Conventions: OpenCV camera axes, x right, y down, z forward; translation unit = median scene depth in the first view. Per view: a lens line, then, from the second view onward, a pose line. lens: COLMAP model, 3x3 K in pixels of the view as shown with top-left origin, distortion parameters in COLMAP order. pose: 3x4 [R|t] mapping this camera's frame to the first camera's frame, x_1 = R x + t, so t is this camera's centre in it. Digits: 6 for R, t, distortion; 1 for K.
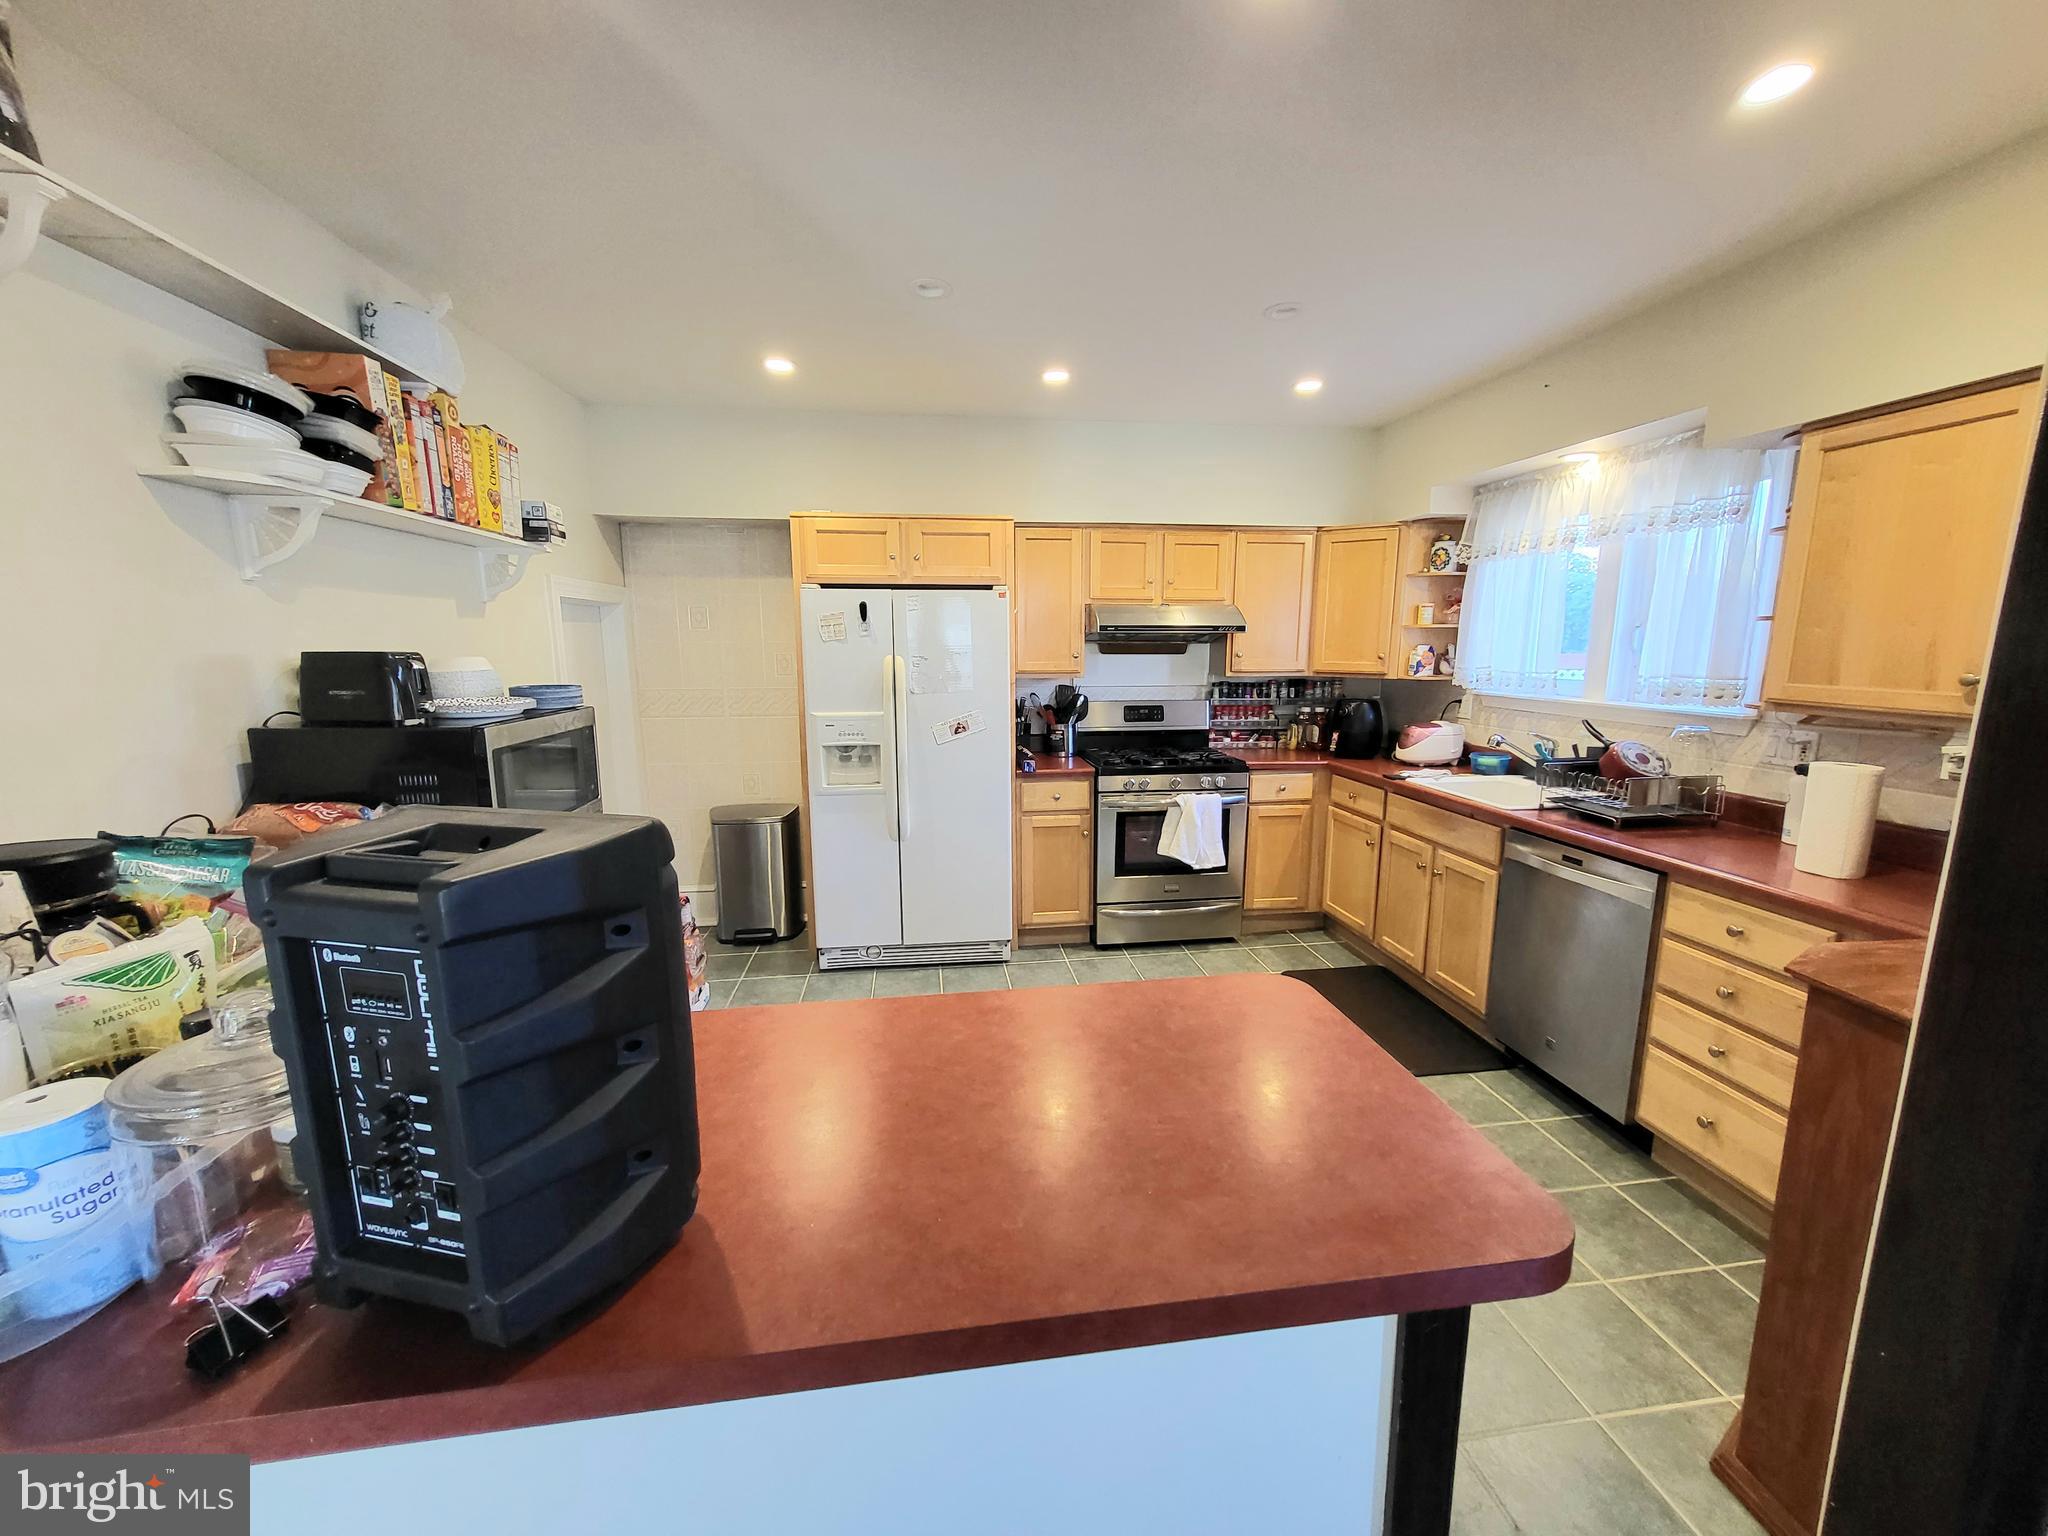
lens RADIAL K [[808.6, 0, 1020.5], [0, 808.6, 770.1], [0, 0, 1]] dist [0.005817, -0.000472]
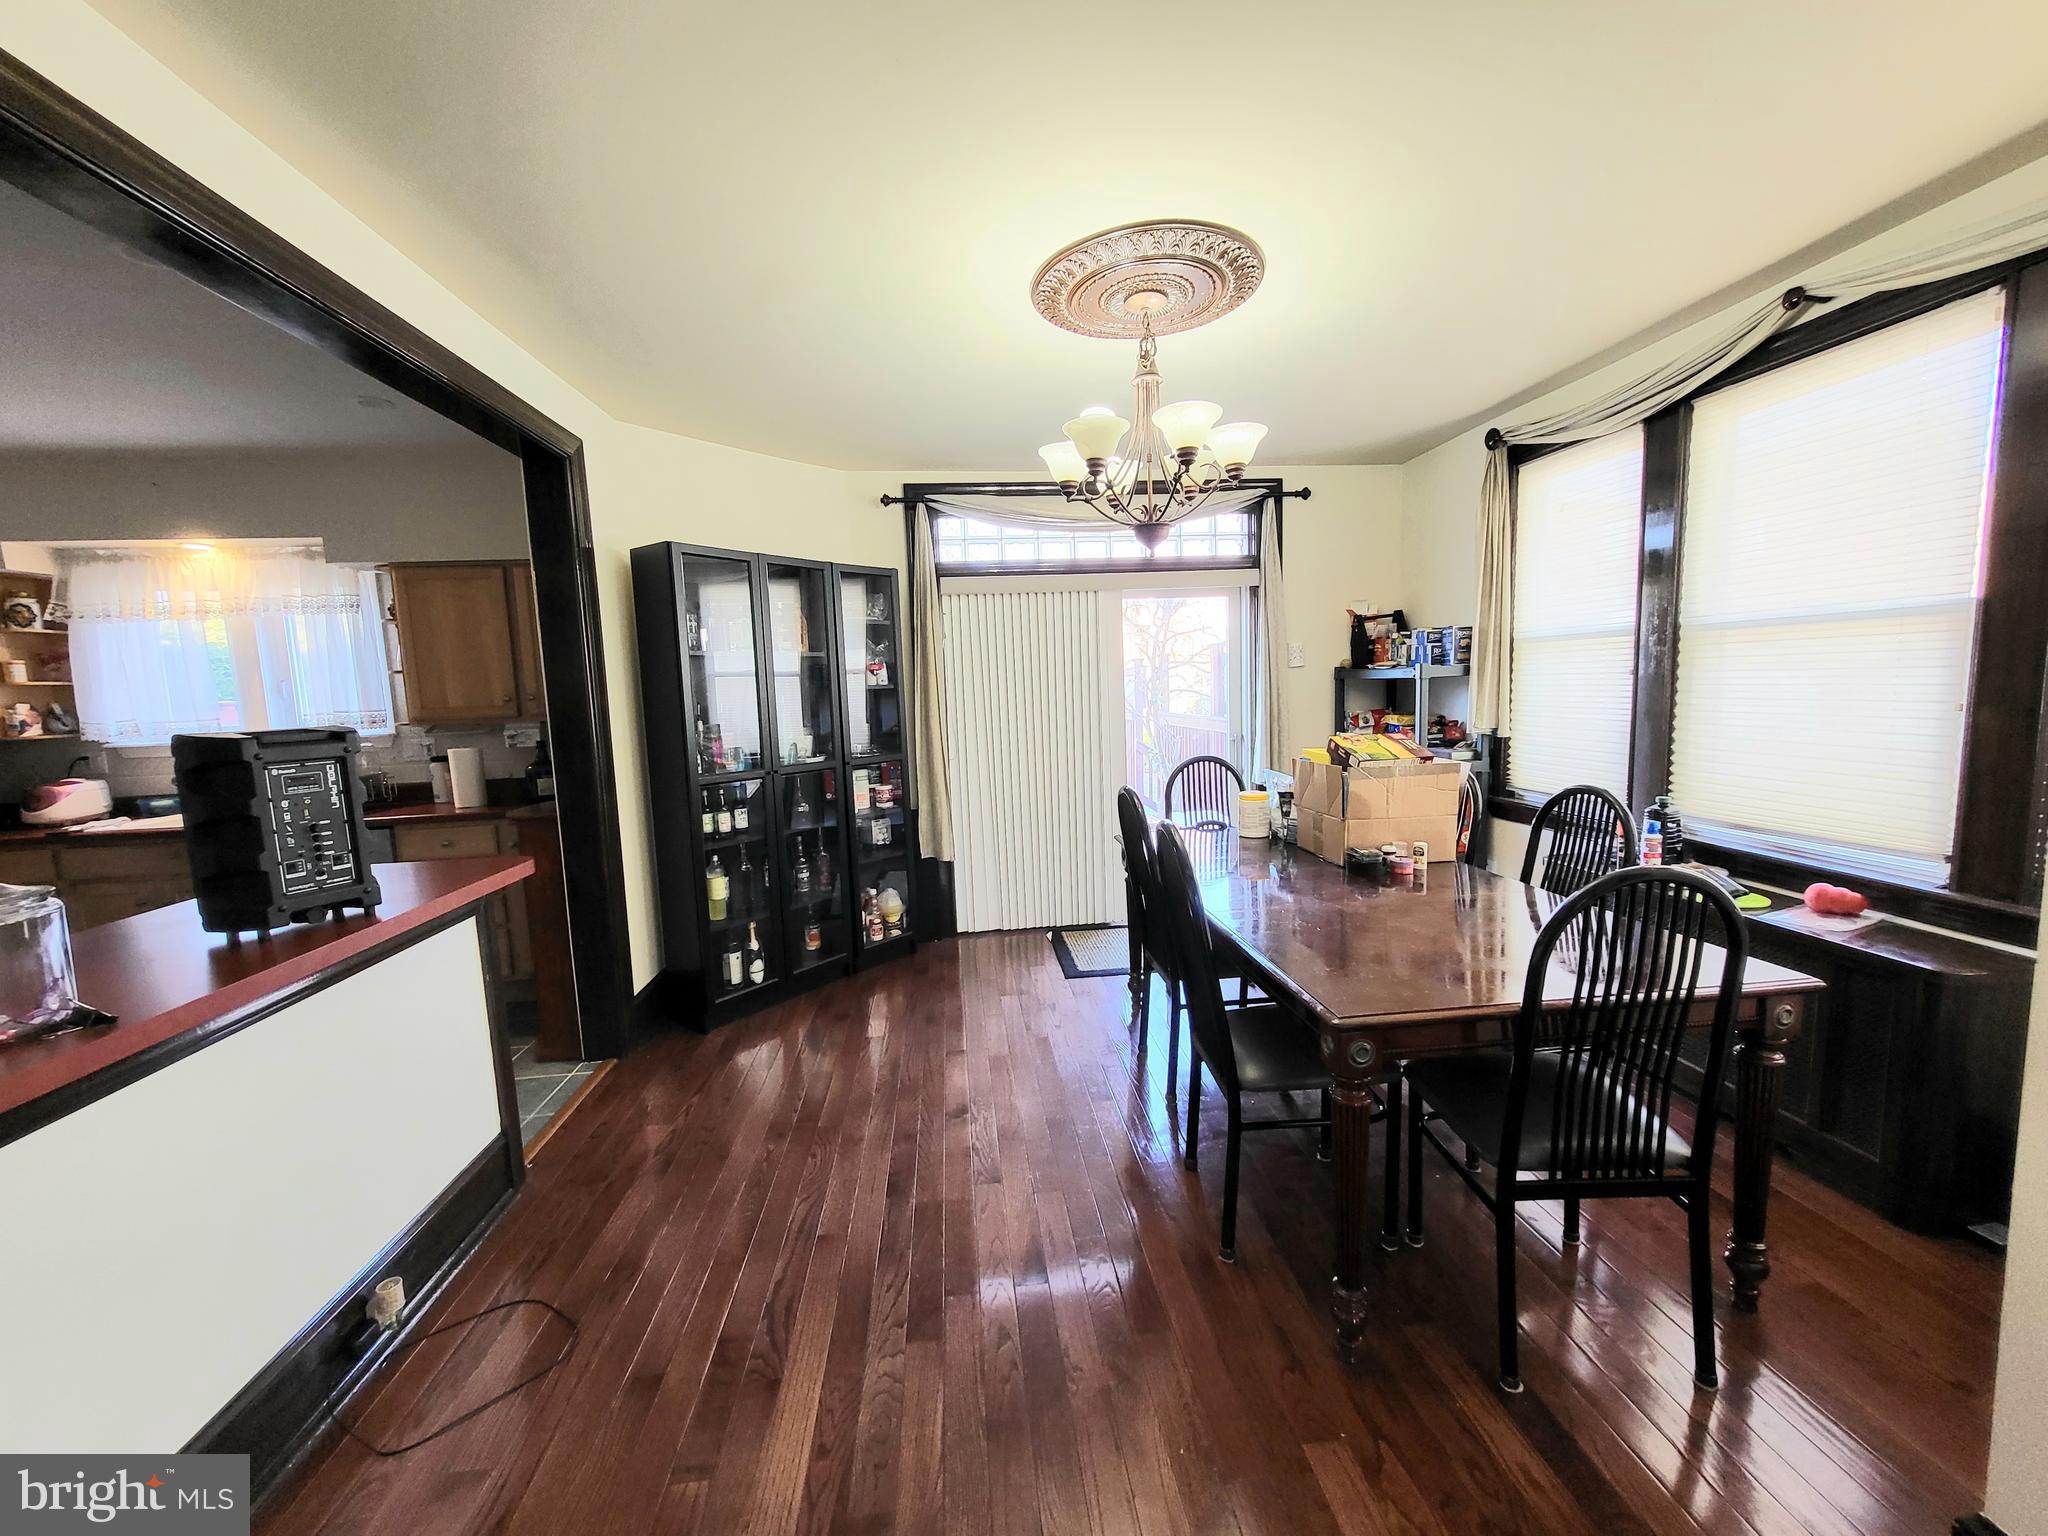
lens RADIAL K [[808.6, 0, 1026.0], [0, 808.6, 772.8], [0, 0, 1]] dist [0.005817, -0.000472]
pose [[0.020447, -0.111332, 0.993573, -0.468492], [0.196915, 0.974763, 0.105172, 0.060279], [-0.980207, 0.193499, 0.041854, -0.193496]]
